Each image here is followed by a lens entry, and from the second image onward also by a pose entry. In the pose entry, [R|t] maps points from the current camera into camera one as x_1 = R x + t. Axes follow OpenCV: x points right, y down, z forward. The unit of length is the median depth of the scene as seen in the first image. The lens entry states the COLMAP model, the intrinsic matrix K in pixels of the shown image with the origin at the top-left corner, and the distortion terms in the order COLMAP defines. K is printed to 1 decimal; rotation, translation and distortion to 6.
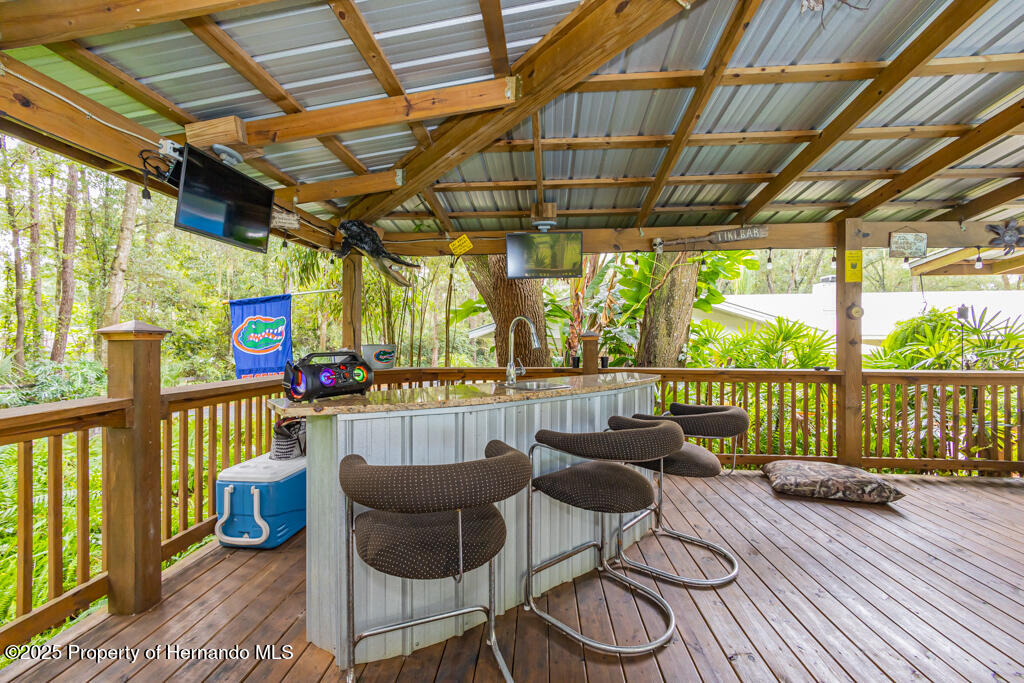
lens RADIAL K [[447.0, 0, 512.0], [0, 447.0, 341.5], [0, 0, 1]] dist [-0.000996, 0.000068]
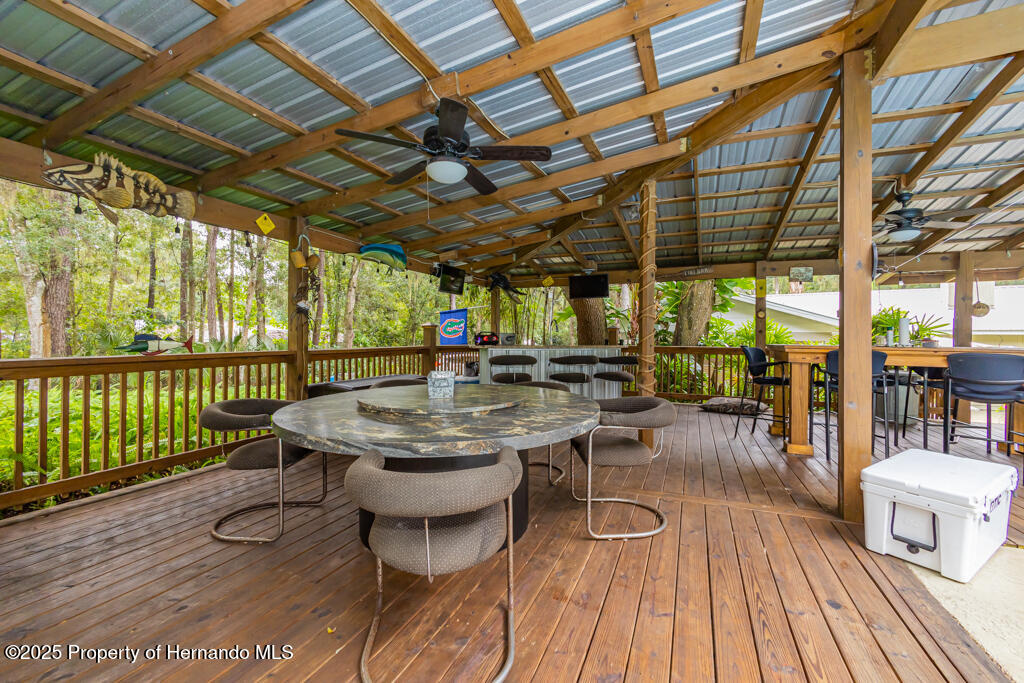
lens RADIAL K [[447.0, 0, 512.0], [0, 447.0, 341.5], [0, 0, 1]] dist [-0.000996, 0.000068]
pose [[0.949144, 0.007002, -0.314763, 0.373404], [-0.005159, 0.999964, 0.006689, 0.034173], [0.314799, -0.004725, 0.949147, -0.951941]]
